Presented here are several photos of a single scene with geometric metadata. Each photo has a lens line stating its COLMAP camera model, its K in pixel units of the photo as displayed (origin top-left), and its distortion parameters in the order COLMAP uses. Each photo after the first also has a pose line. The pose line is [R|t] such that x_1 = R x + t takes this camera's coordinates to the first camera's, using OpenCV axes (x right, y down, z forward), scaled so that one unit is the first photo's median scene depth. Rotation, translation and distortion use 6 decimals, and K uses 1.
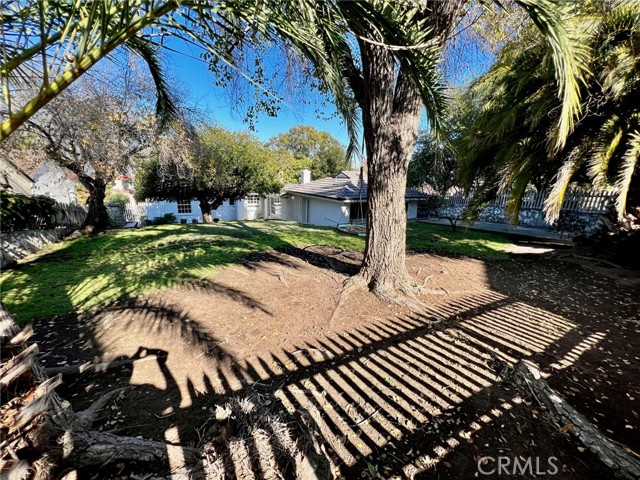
lens RADIAL K [[253.8, 0, 320.0], [0, 253.8, 240.0], [0, 0, 1]] dist [-0.000959, -0.000191]
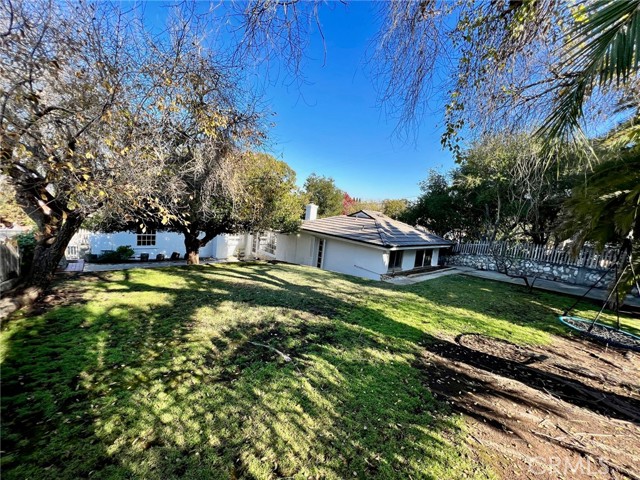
lens RADIAL K [[253.8, 0, 320.0], [0, 253.8, 240.0], [0, 0, 1]] dist [-0.000959, -0.000191]
pose [[0.974449, 0.047966, 0.219429, -0.318229], [-0.023606, 0.993391, -0.112323, -0.082835], [-0.223367, 0.104274, 0.969141, 0.238047]]
